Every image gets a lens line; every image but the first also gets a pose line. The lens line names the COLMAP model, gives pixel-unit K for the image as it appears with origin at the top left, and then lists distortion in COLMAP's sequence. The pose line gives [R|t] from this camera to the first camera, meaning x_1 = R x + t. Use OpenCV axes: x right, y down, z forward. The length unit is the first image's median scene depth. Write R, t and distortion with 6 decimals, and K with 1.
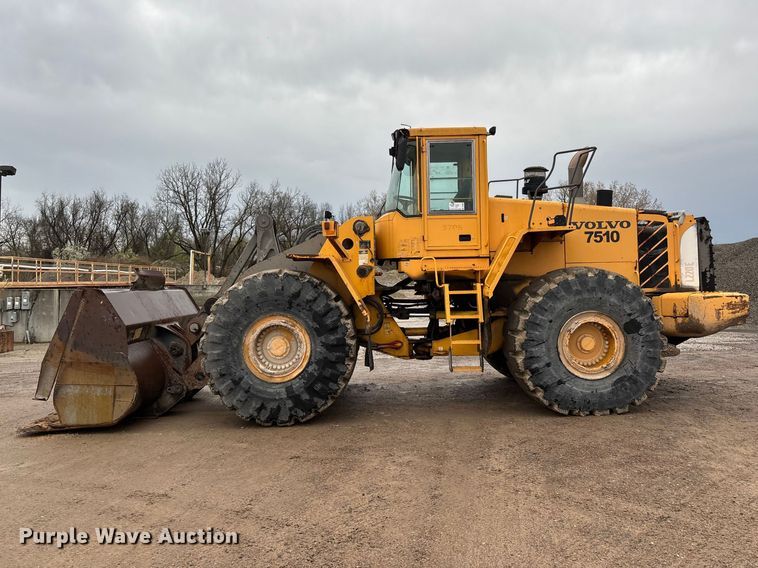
lens RADIAL K [[655.2, 0, 368.7], [0, 655.2, 257.3], [0, 0, 1]] dist [0.113890, -0.129105]
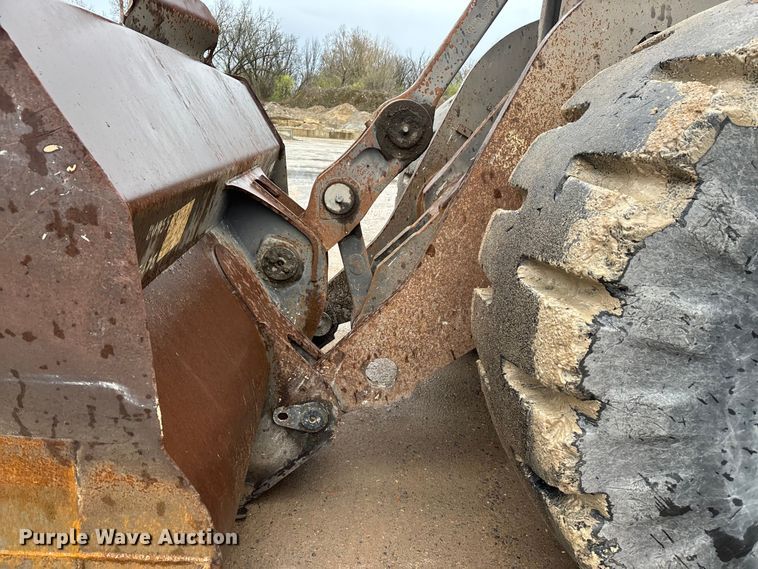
lens RADIAL K [[565.1, 0, 379.0], [0, 565.1, 284.5], [0, 0, 1]] dist [0.056230, -0.063587]
pose [[0.990824, 0.054544, 0.123660, -0.292165], [-0.089861, 0.949287, 0.301297, 0.068054], [-0.100955, -0.309644, 0.945478, 0.781254]]
